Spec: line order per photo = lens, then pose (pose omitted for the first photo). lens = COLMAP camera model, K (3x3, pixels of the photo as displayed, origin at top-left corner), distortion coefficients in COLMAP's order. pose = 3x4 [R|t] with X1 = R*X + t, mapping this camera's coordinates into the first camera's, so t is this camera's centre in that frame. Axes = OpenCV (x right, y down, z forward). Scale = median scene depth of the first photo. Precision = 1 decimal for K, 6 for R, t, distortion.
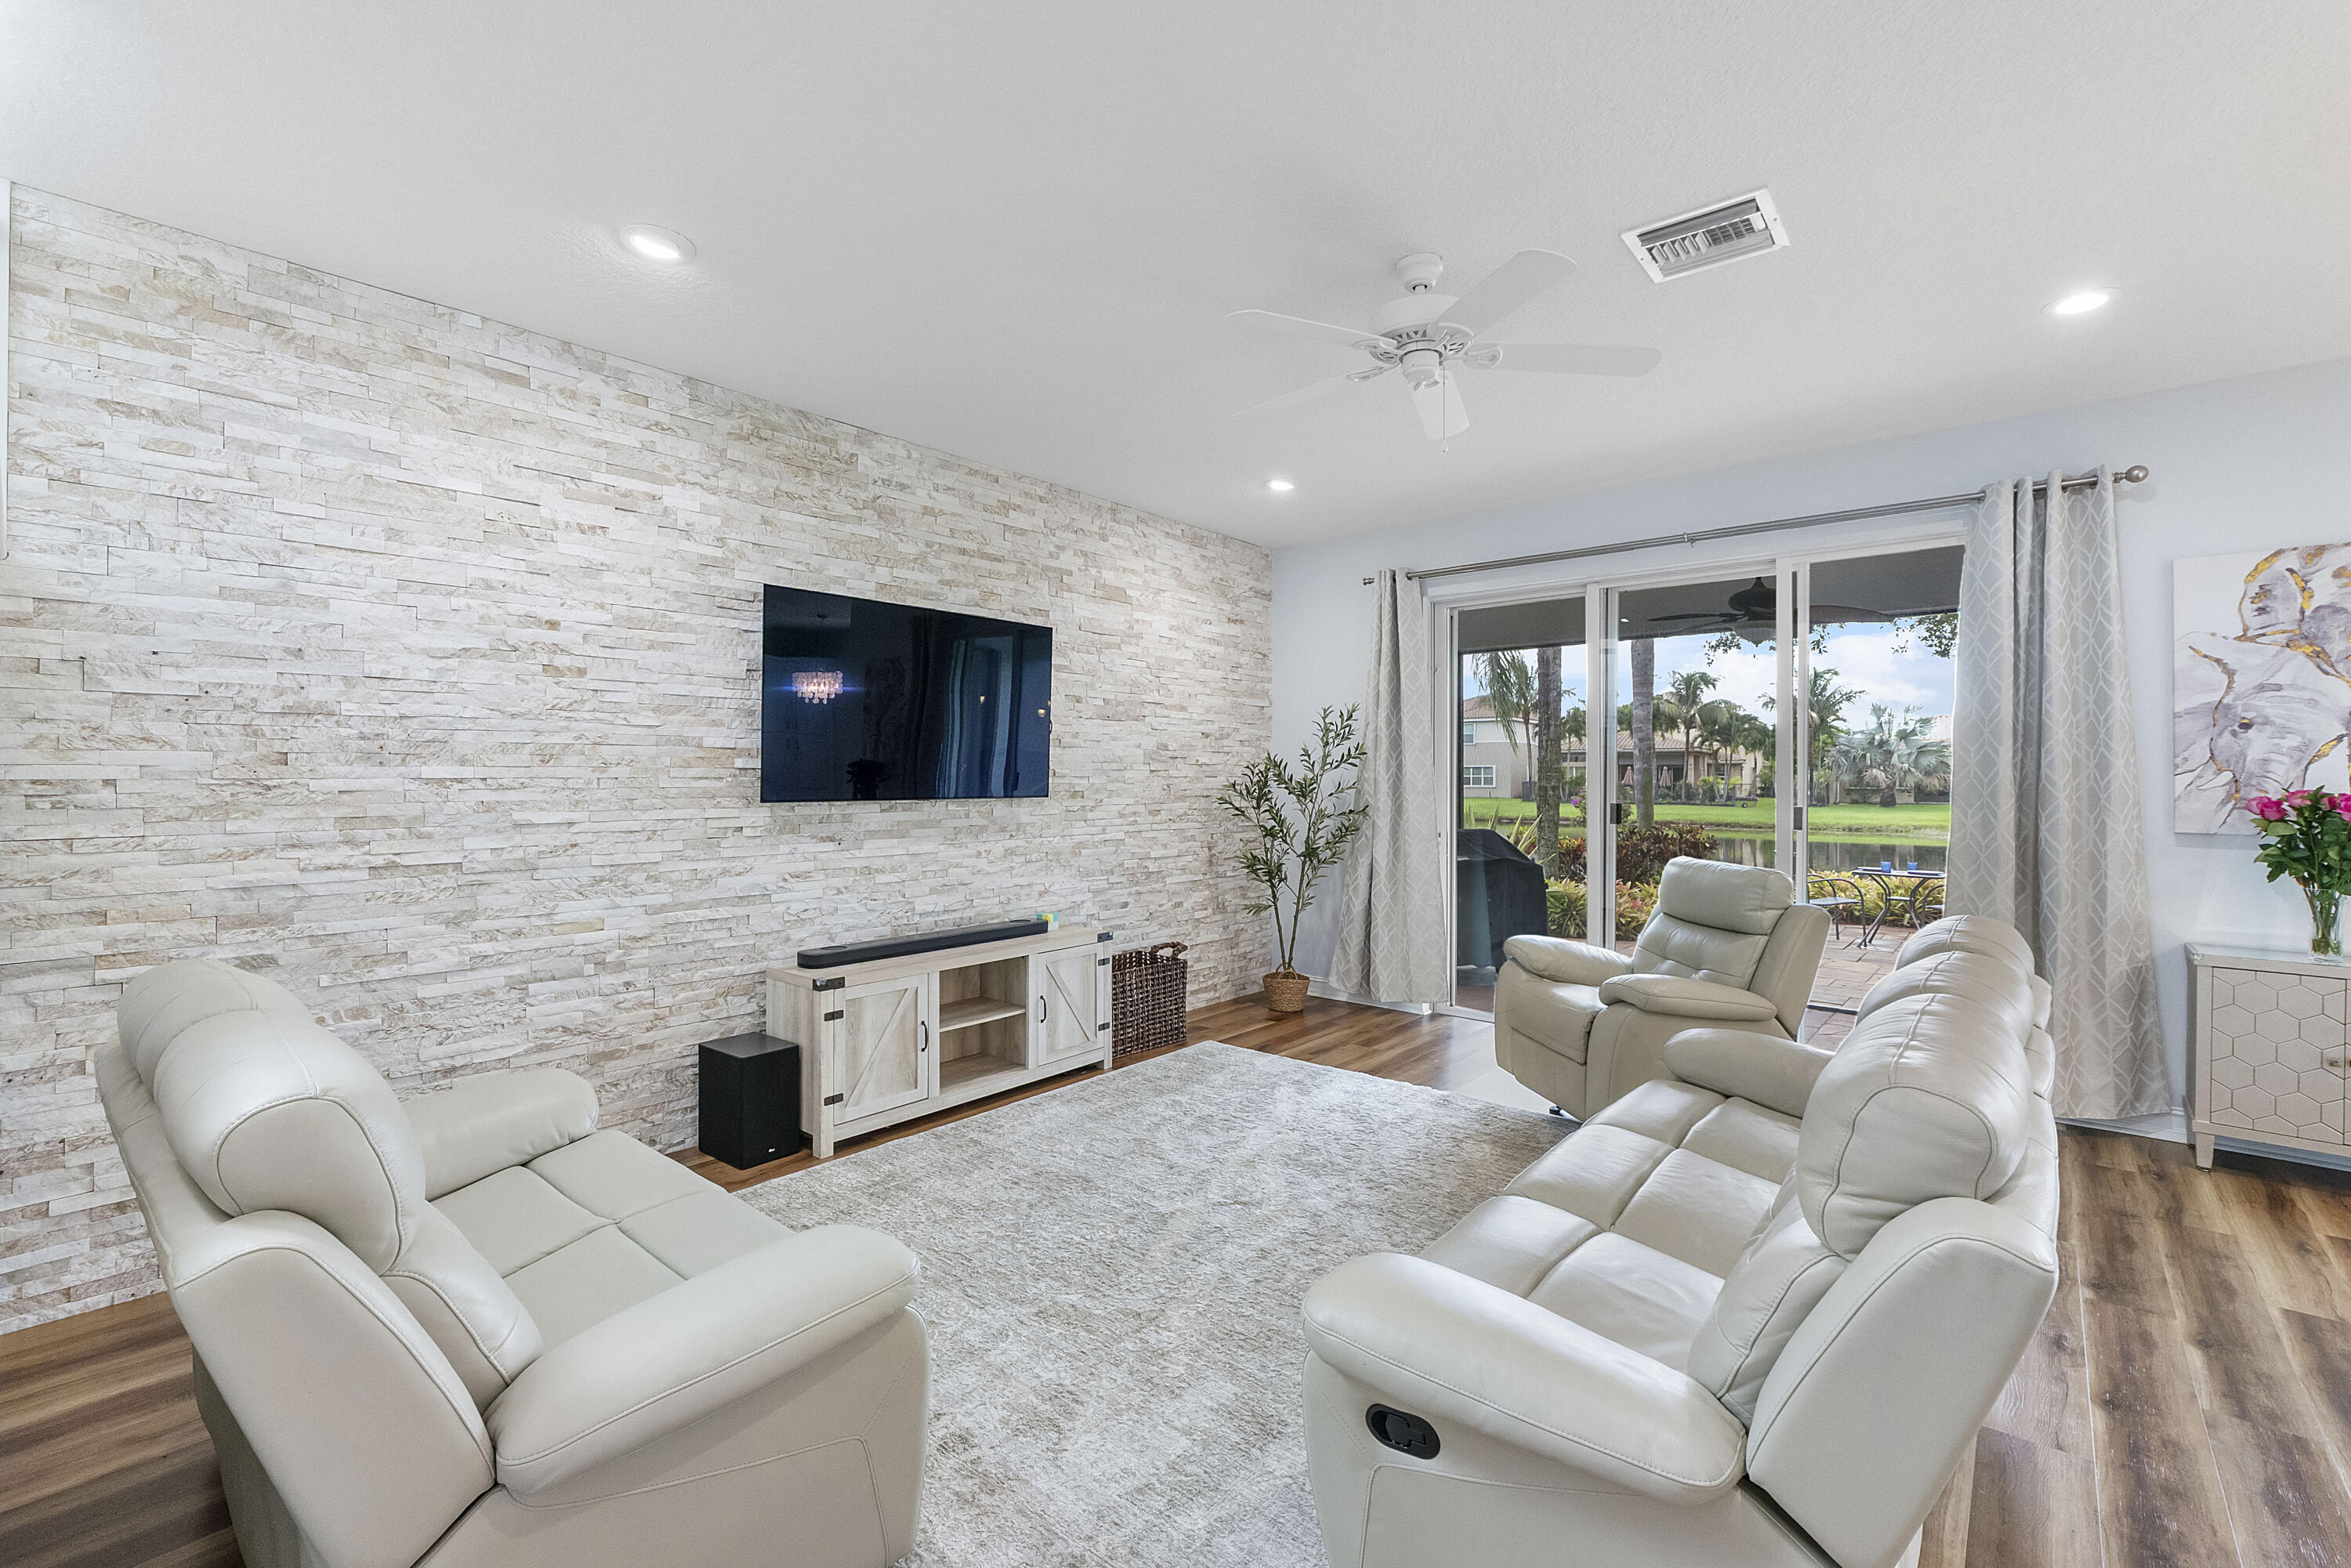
lens RADIAL K [[1004.8, 0, 1168.9], [0, 1004.8, 776.7], [0, 0, 1]] dist [-0.005861, -0.000871]
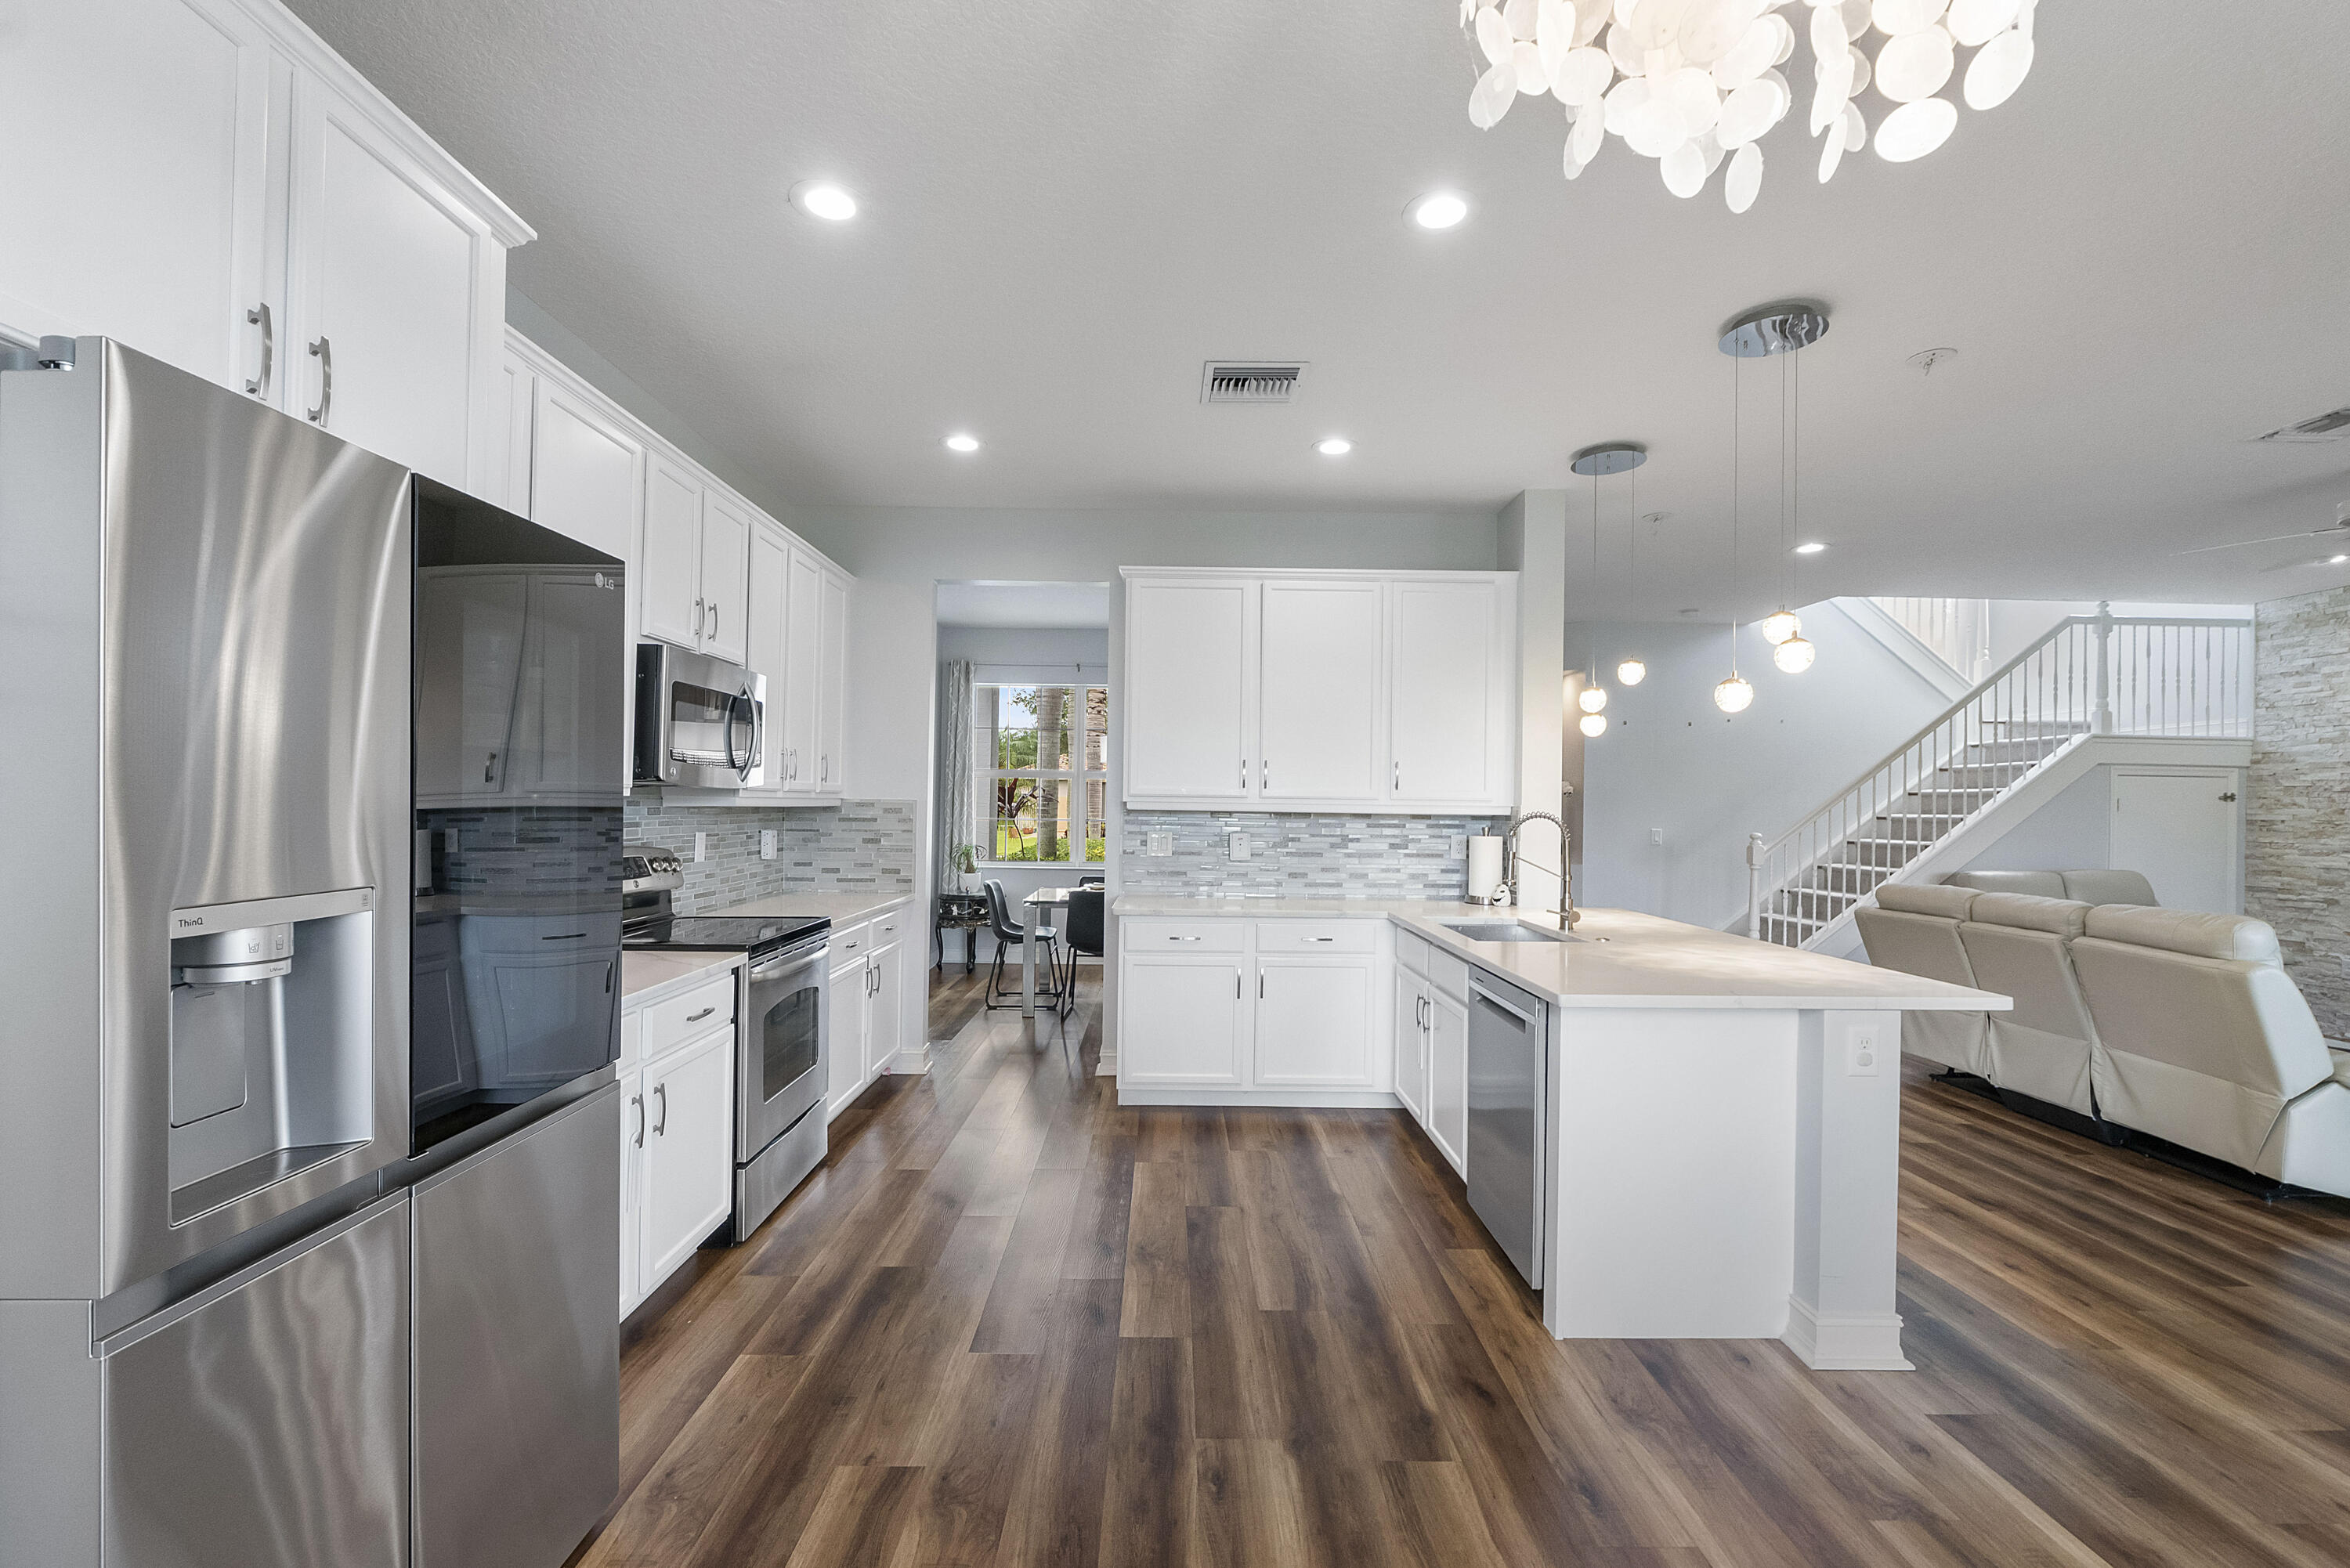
lens RADIAL K [[1004.3, 0, 1181.1], [0, 1004.3, 796.0], [0, 0, 1]] dist [-0.005861, -0.000871]
pose [[-0.746462, -0.018092, -0.665182, 1.879879], [-0.014538, 0.999835, -0.010880, 0.006611], [0.665269, 0.001549, -0.746602, 0.697967]]
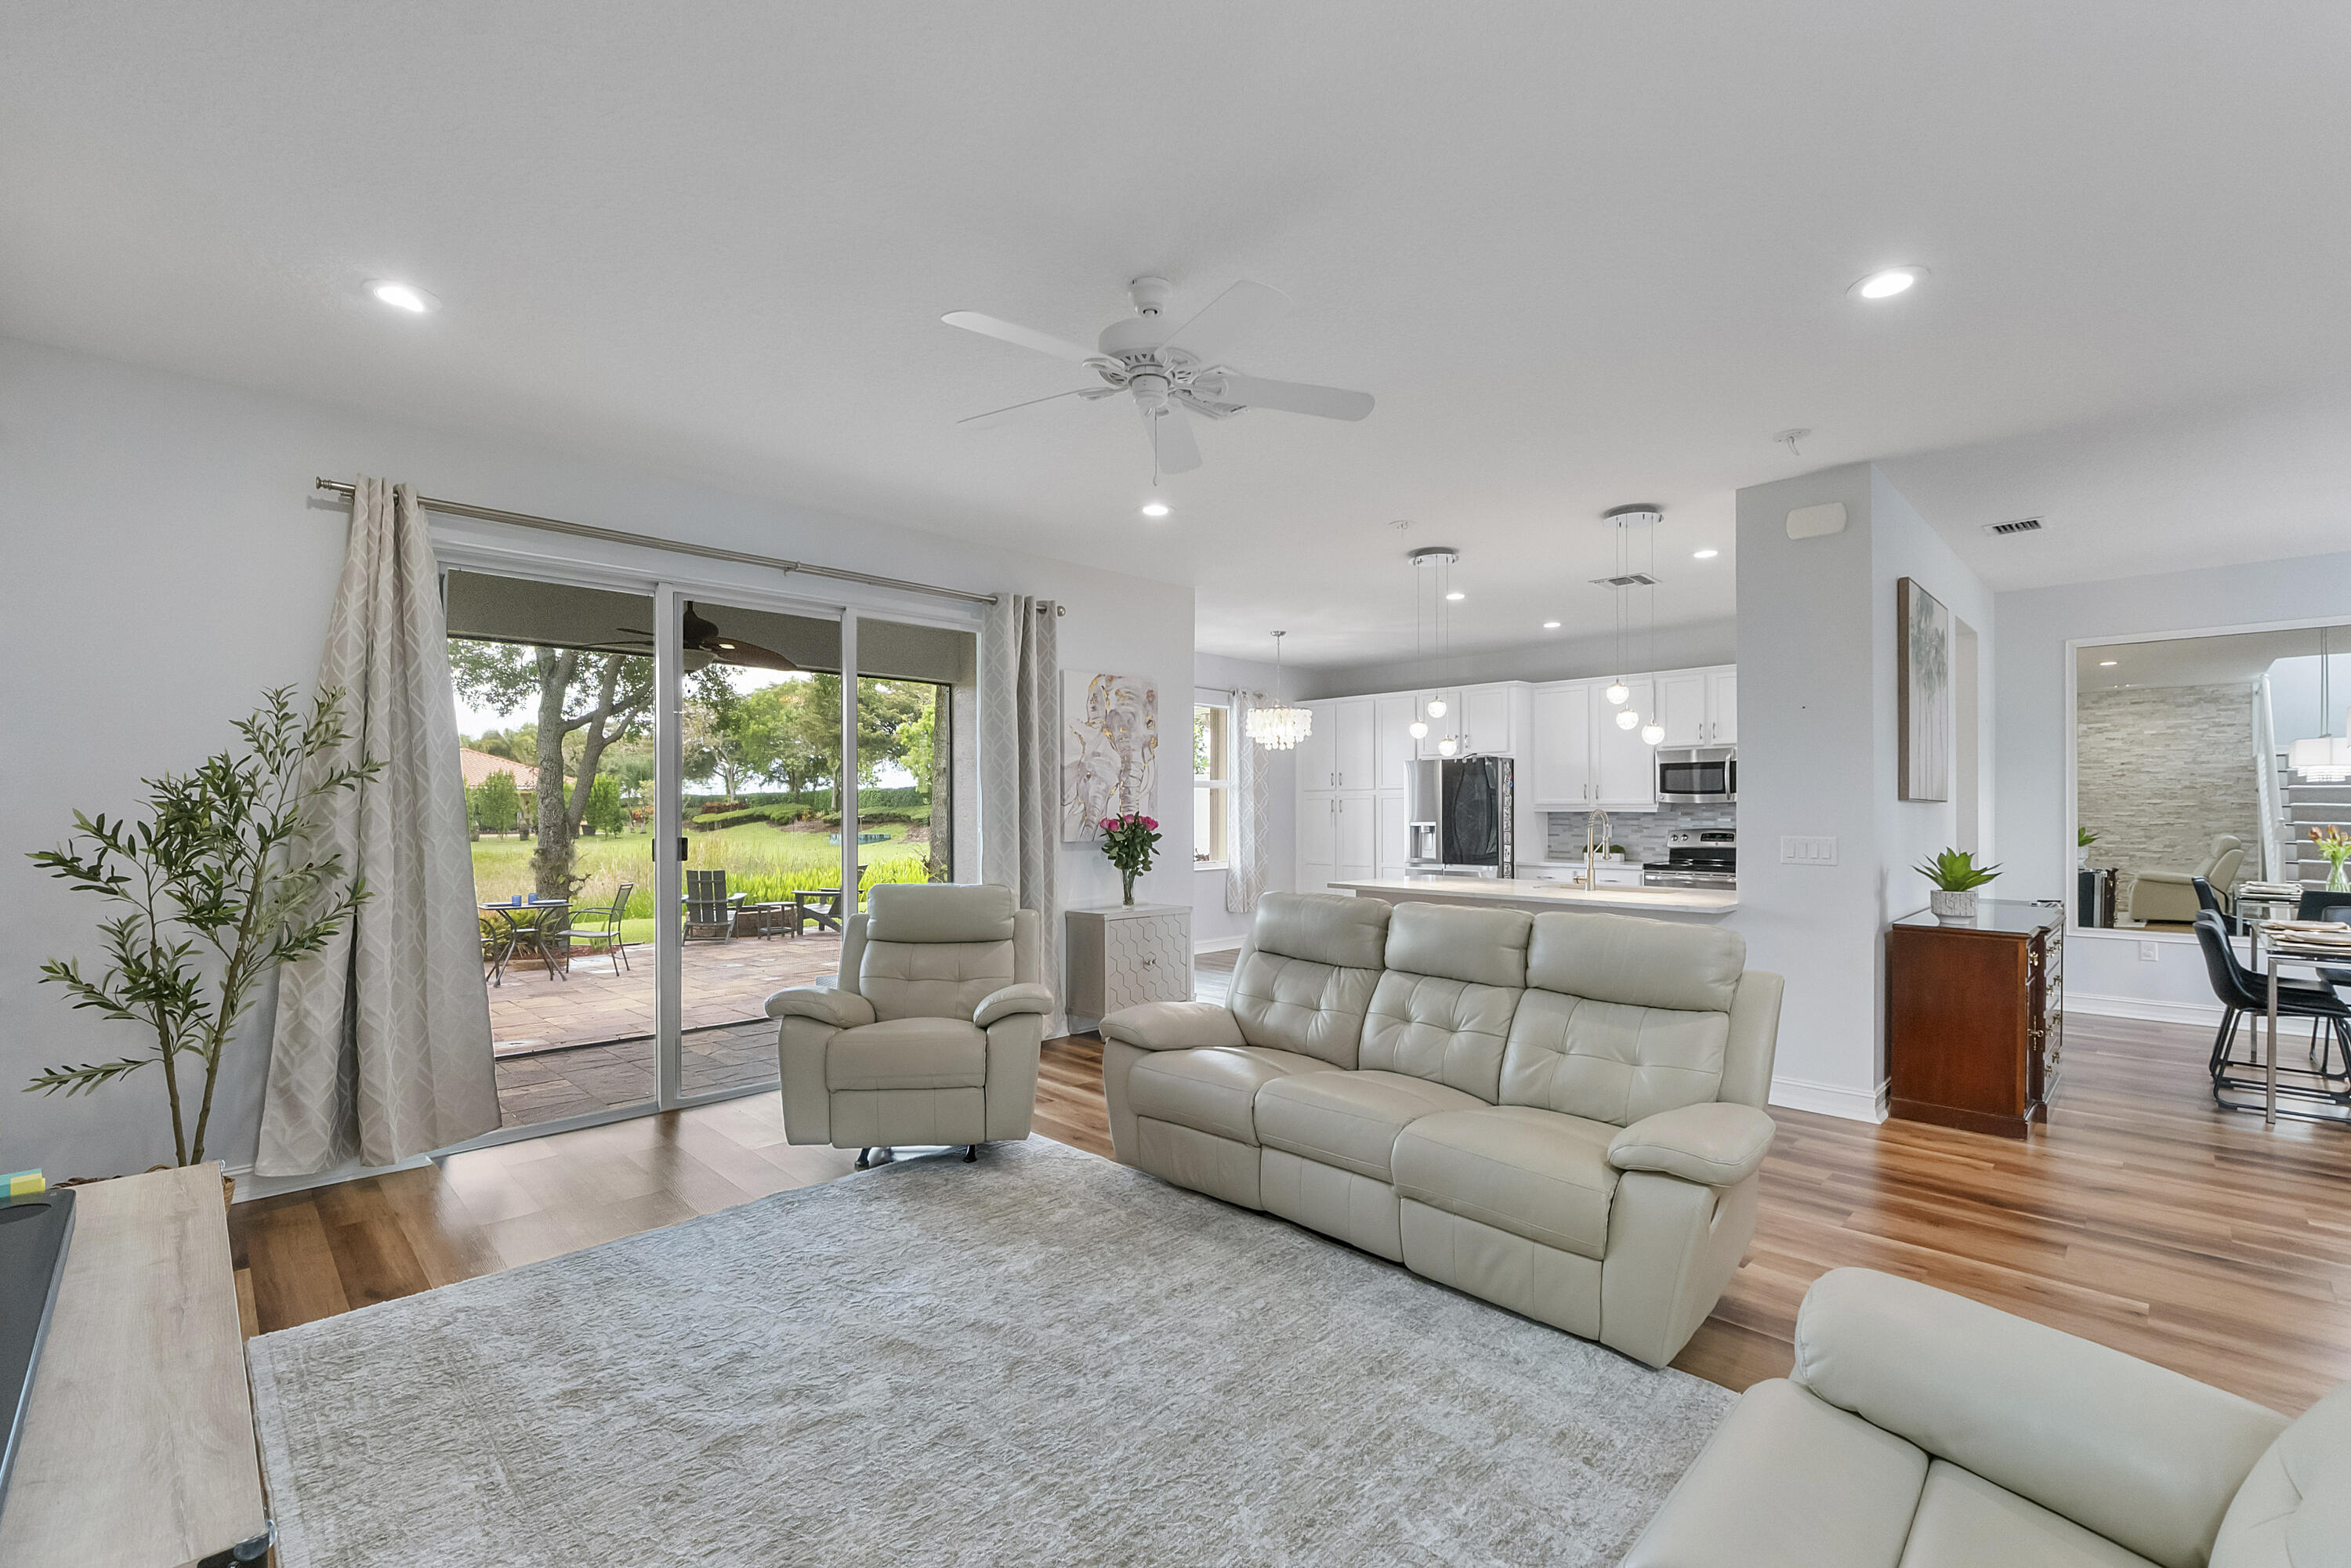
lens RADIAL K [[1004.8, 0, 1173.7], [0, 1004.8, 830.0], [0, 0, 1]] dist [-0.005861, -0.000871]
pose [[0.077399, -0.023319, 0.996727, -0.569302], [0.003470, 0.999727, 0.023119, 0.000322], [-0.996994, 0.001669, 0.077458, 0.694866]]
